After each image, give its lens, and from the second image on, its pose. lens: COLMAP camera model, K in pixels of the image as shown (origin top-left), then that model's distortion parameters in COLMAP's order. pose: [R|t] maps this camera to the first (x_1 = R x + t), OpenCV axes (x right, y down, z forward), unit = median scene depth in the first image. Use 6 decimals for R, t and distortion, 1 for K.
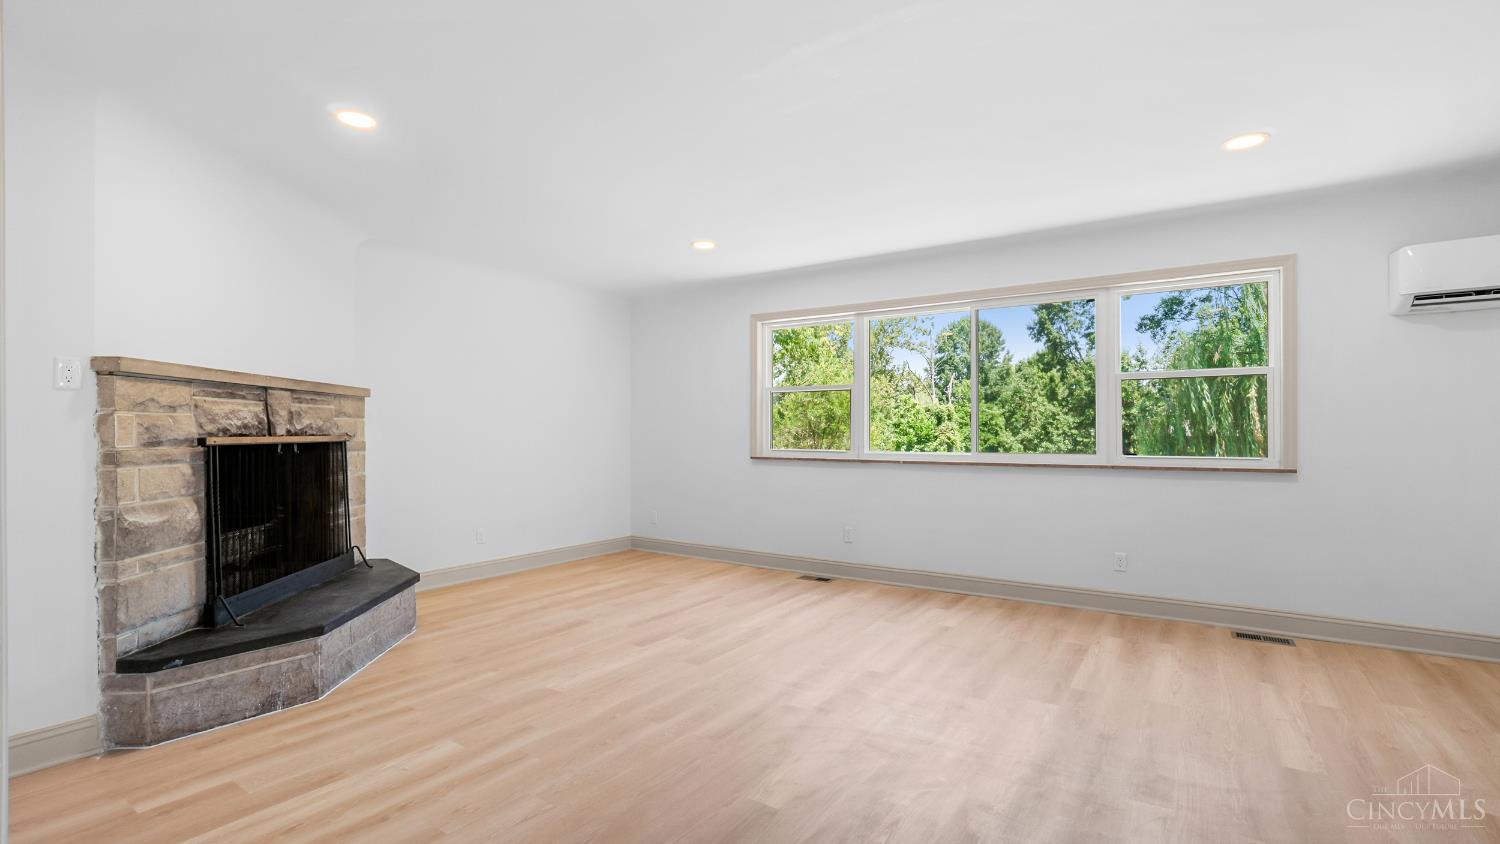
lens RADIAL K [[676.7, 0, 750.0], [0, 676.7, 422.0], [0, 0, 1]] dist [-0.043662, 0.019688]
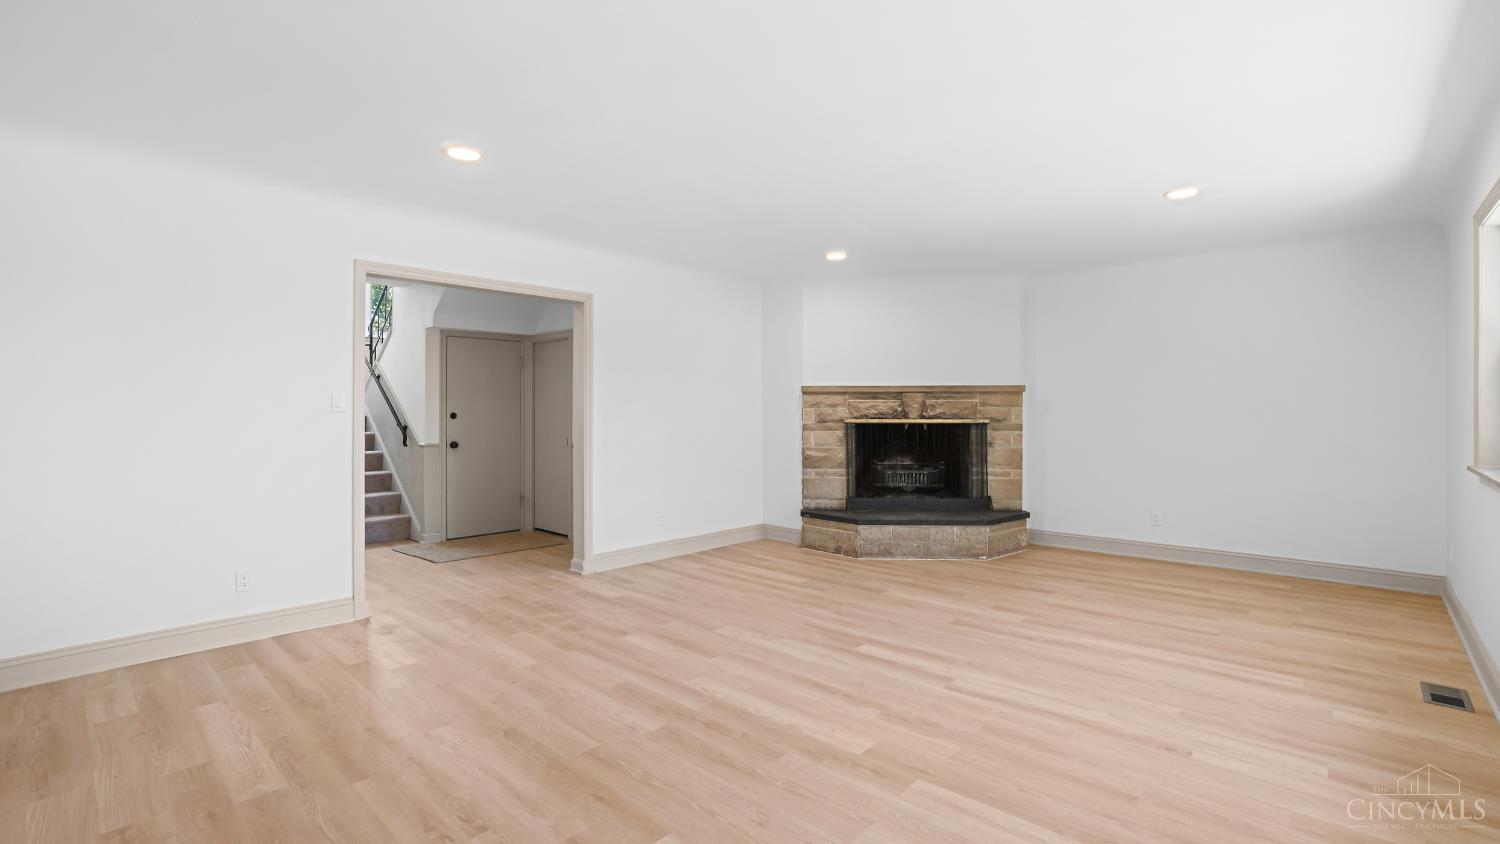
lens RADIAL K [[661.4, 0, 743.4], [0, 661.4, 415.4], [0, 0, 1]] dist [-0.053509, 0.018322]
pose [[-0.154691, 0.004301, -0.987954, 1.190108], [0.013212, 0.999910, 0.002284, 0.001923], [0.987875, -0.012699, -0.154734, 0.921673]]
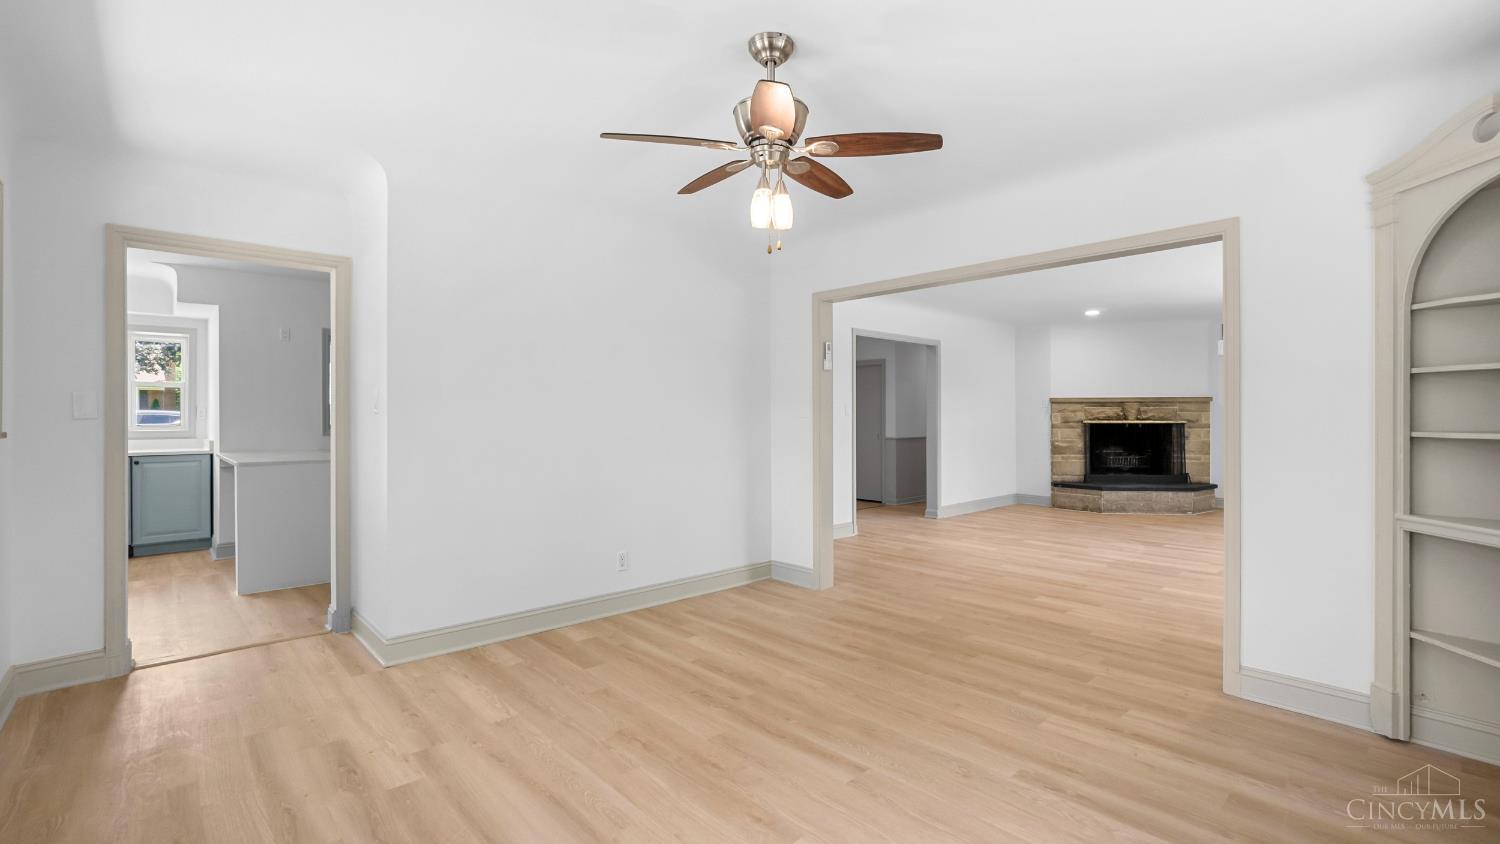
lens RADIAL K [[661.4, 0, 743.4], [0, 661.4, 415.4], [0, 0, 1]] dist [-0.053509, 0.018322]
pose [[-0.251030, 0.002997, -0.967975, 2.302646], [0.014326, 0.999897, -0.000619, -0.019771], [0.967873, -0.014023, -0.251047, 0.211900]]
